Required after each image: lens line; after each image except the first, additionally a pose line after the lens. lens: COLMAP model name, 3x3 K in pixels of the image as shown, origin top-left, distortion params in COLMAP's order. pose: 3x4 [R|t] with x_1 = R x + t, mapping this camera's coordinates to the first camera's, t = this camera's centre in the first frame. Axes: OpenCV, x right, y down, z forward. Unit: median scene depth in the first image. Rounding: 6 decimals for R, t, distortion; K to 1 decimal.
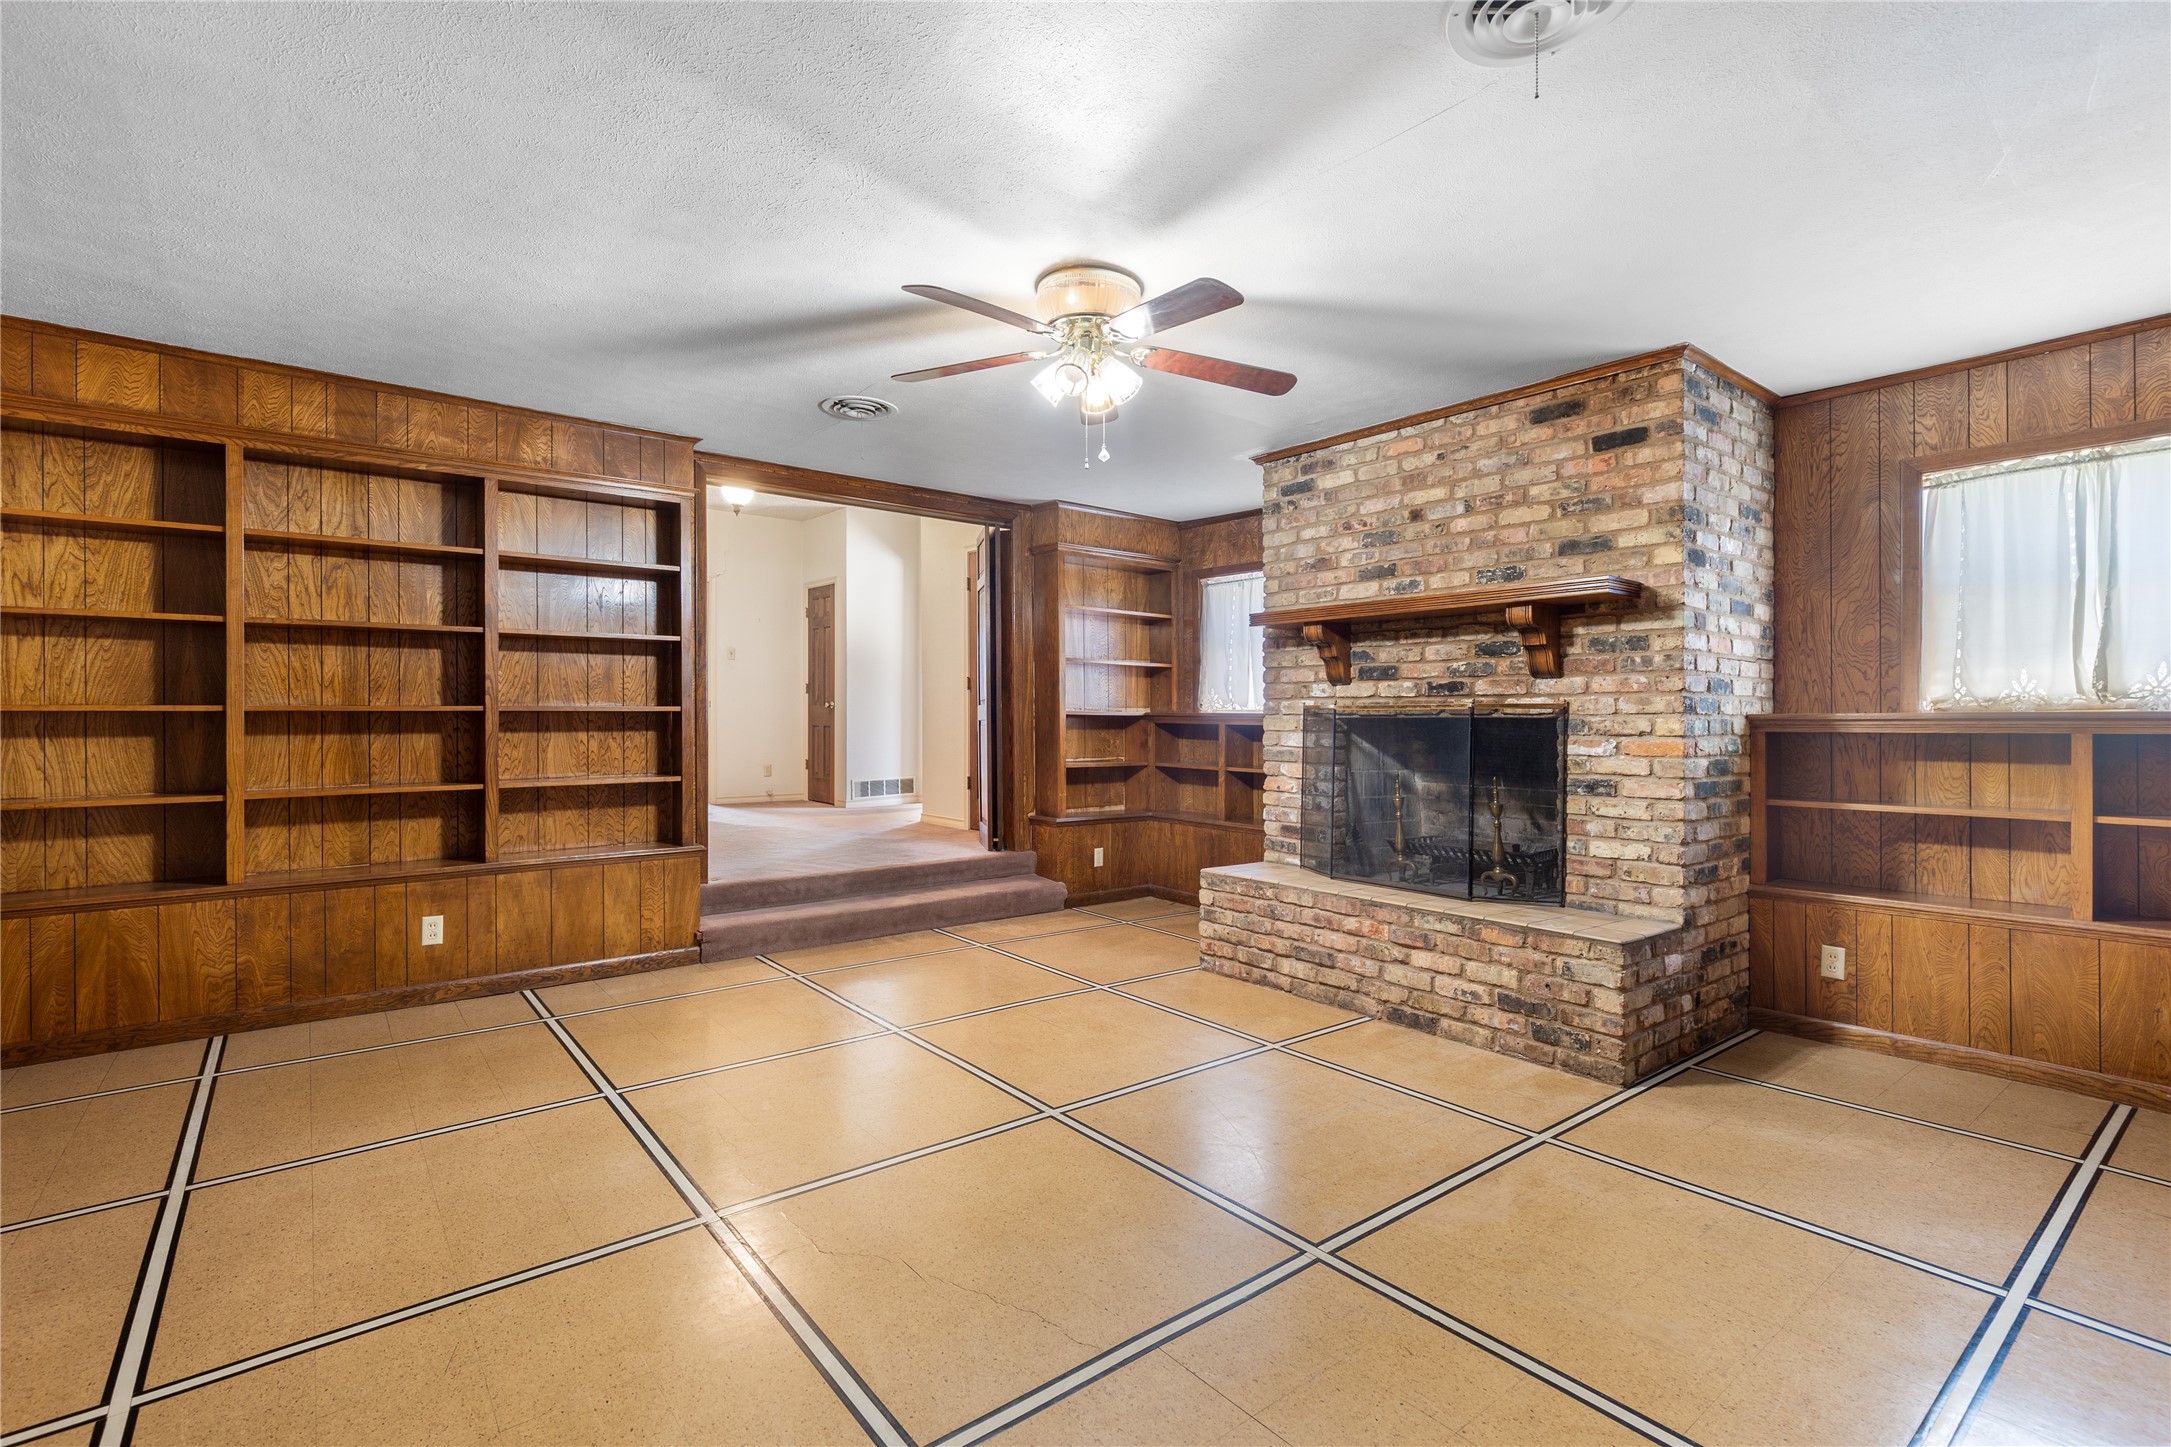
lens RADIAL K [[991.9, 0, 1101.4], [0, 991.9, 718.7], [0, 0, 1]] dist [0.003833, -0.000923]
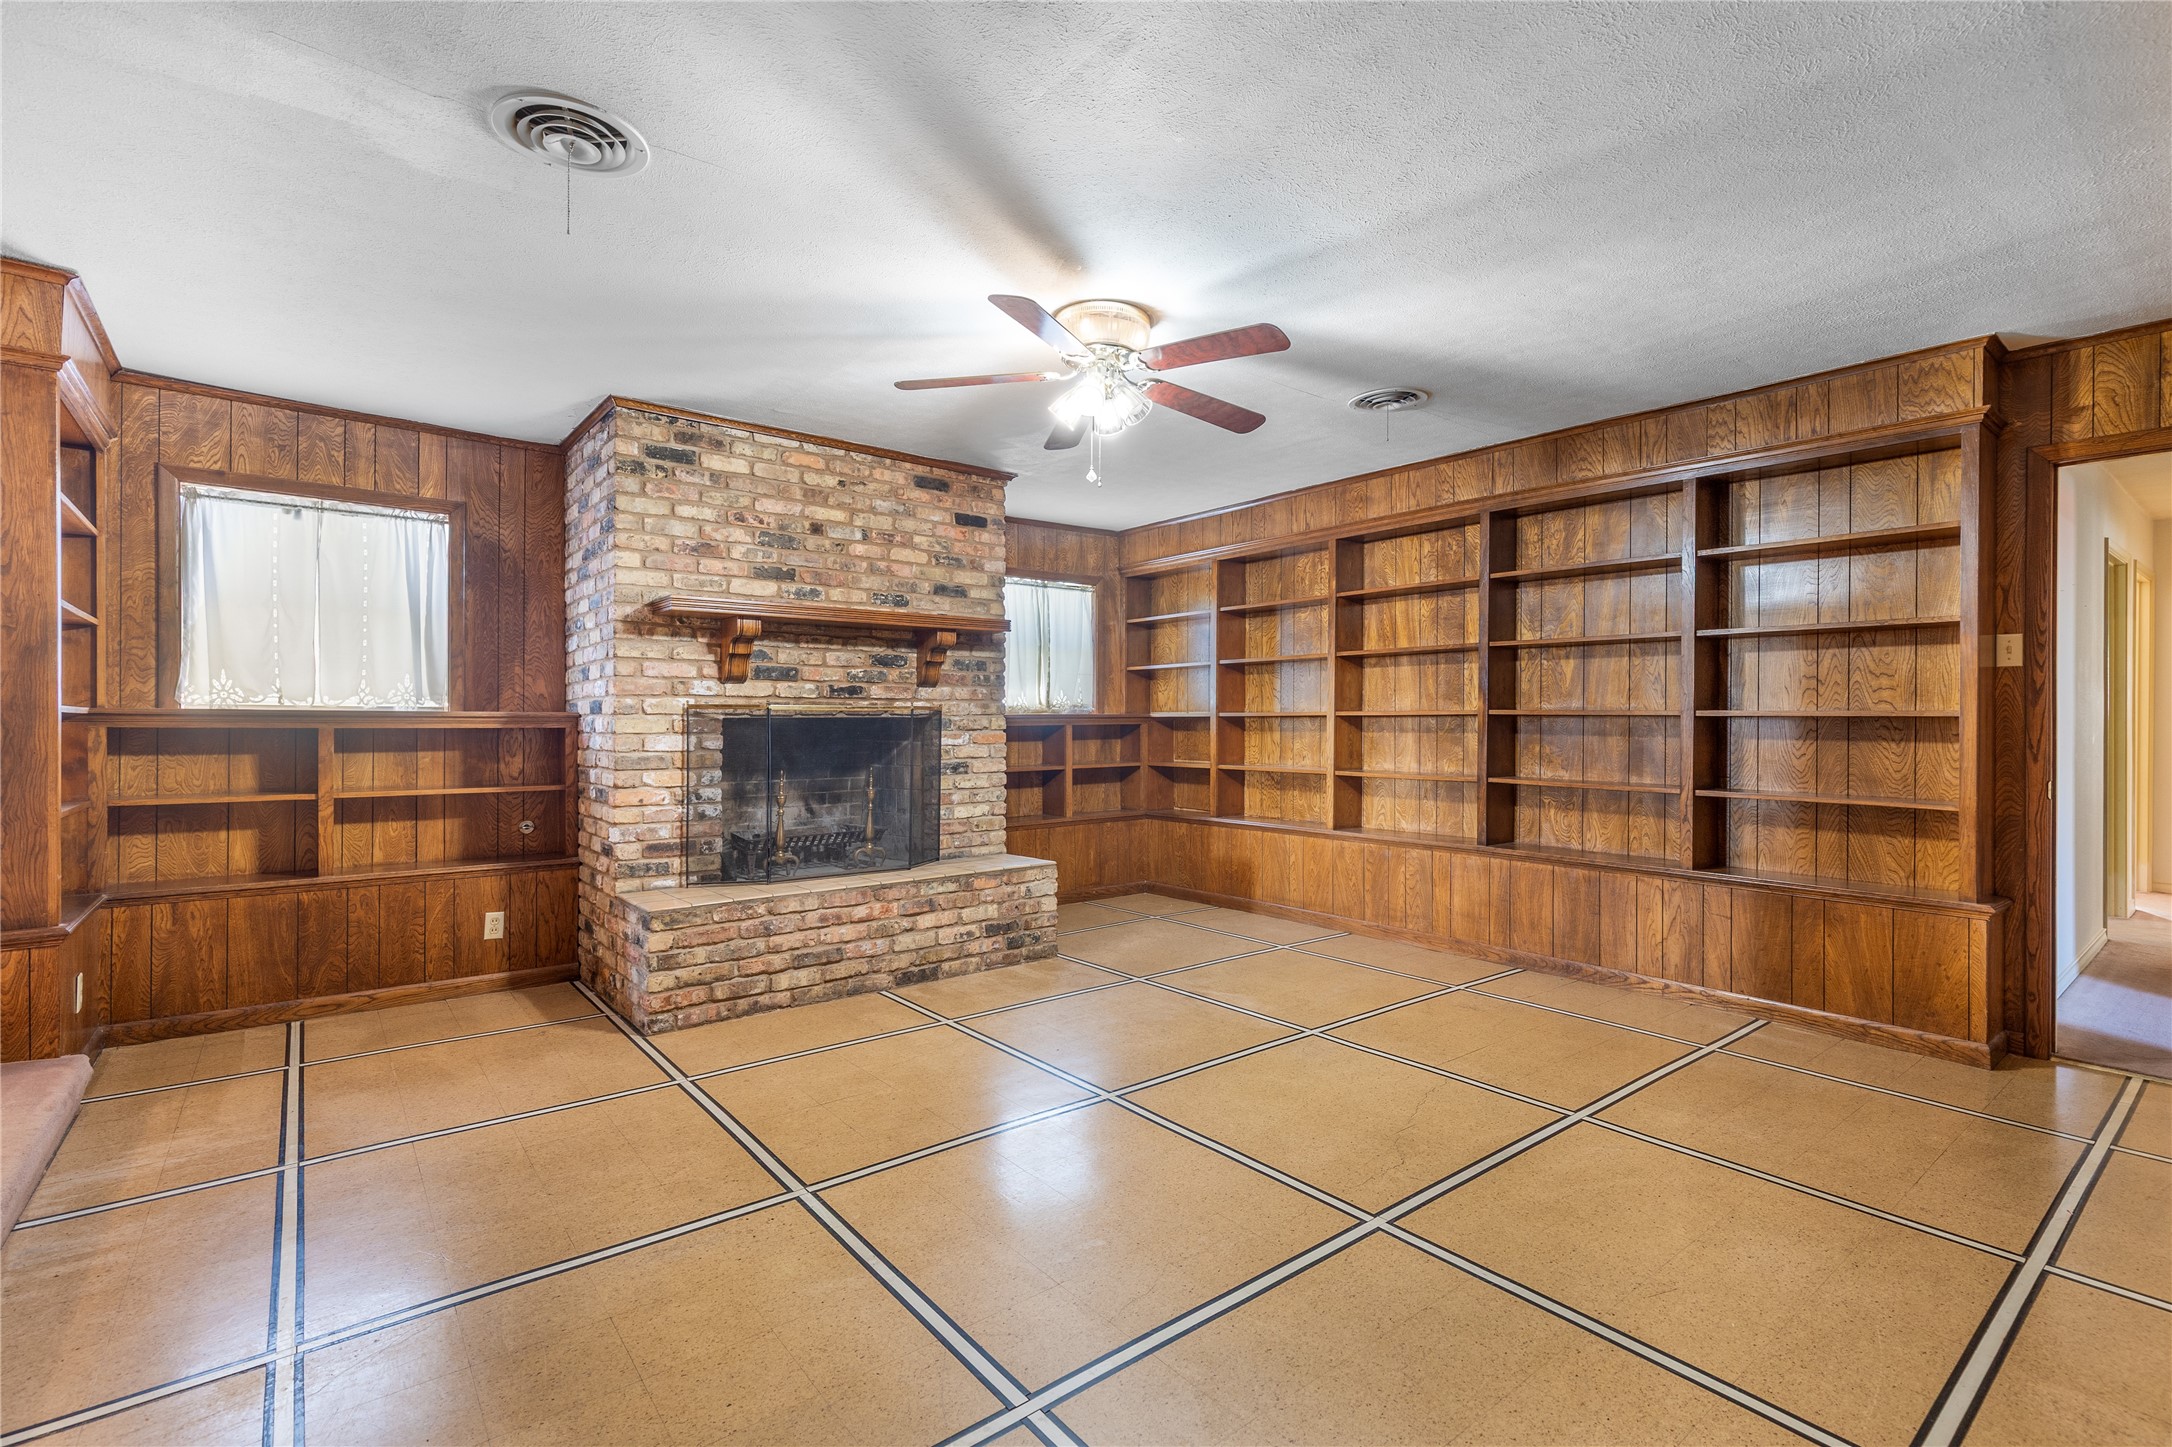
lens RADIAL K [[992.3, 0, 1099.0], [0, 992.3, 715.8], [0, 0, 1]] dist [0.003833, -0.000923]
pose [[-0.010640, -0.001410, 0.999942, -0.813120], [-0.000441, 0.999999, 0.001405, -0.004830], [-0.999943, -0.000426, -0.010641, 0.756506]]
